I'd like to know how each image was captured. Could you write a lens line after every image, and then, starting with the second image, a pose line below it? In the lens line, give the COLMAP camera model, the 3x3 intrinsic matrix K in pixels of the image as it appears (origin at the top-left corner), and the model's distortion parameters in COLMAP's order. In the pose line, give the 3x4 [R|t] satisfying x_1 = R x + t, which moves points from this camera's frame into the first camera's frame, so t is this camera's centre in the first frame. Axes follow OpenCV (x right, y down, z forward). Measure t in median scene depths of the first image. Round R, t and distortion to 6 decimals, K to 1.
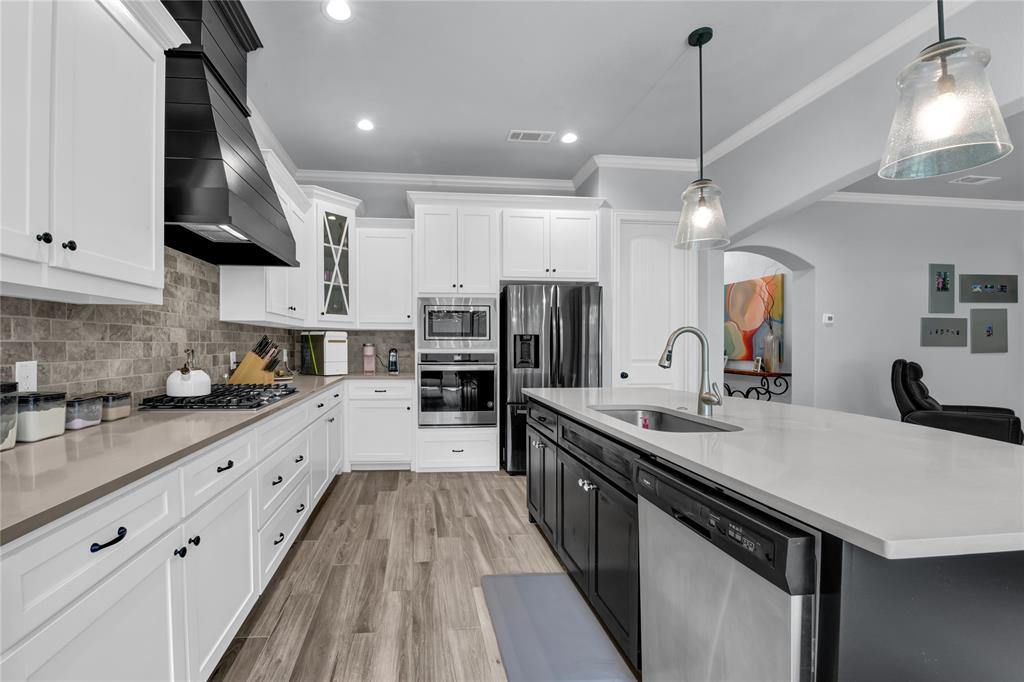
lens RADIAL K [[439.2, 0, 478.3], [0, 439.2, 345.9], [0, 0, 1]] dist [0.000076, 0.000042]
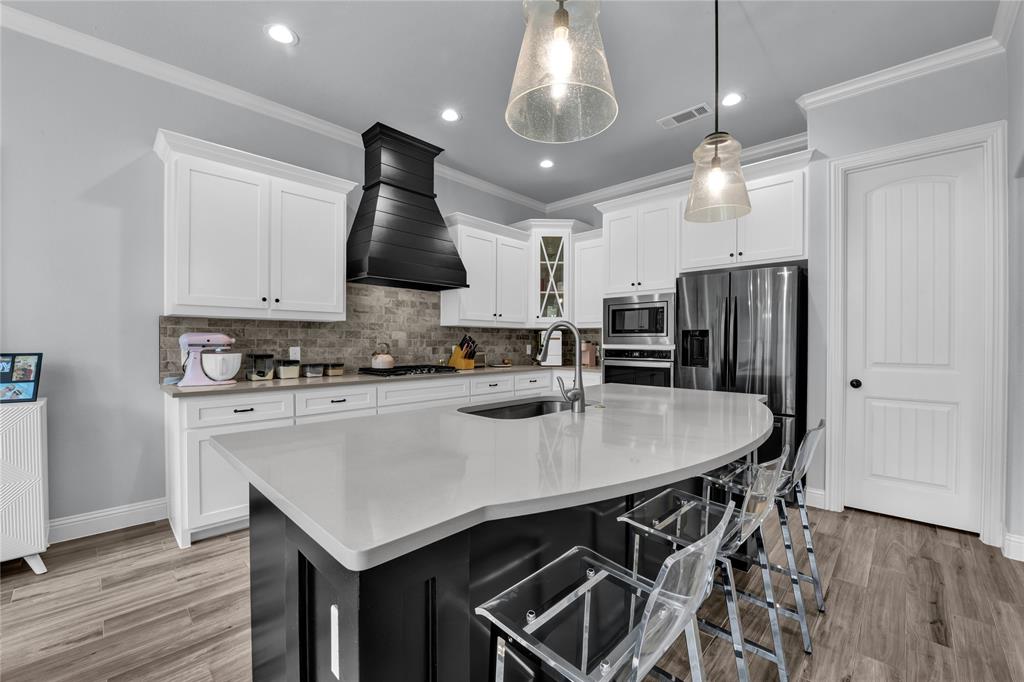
lens RADIAL K [[443.9, 0, 524.3], [0, 443.9, 342.1], [0, 0, 1]] dist [0.002529, 0.000084]
pose [[0.650744, -0.001545, -0.759296, 0.578872], [-0.002797, 0.999986, -0.004432, 0.005224], [0.759292, 0.005008, 0.650730, 0.125942]]
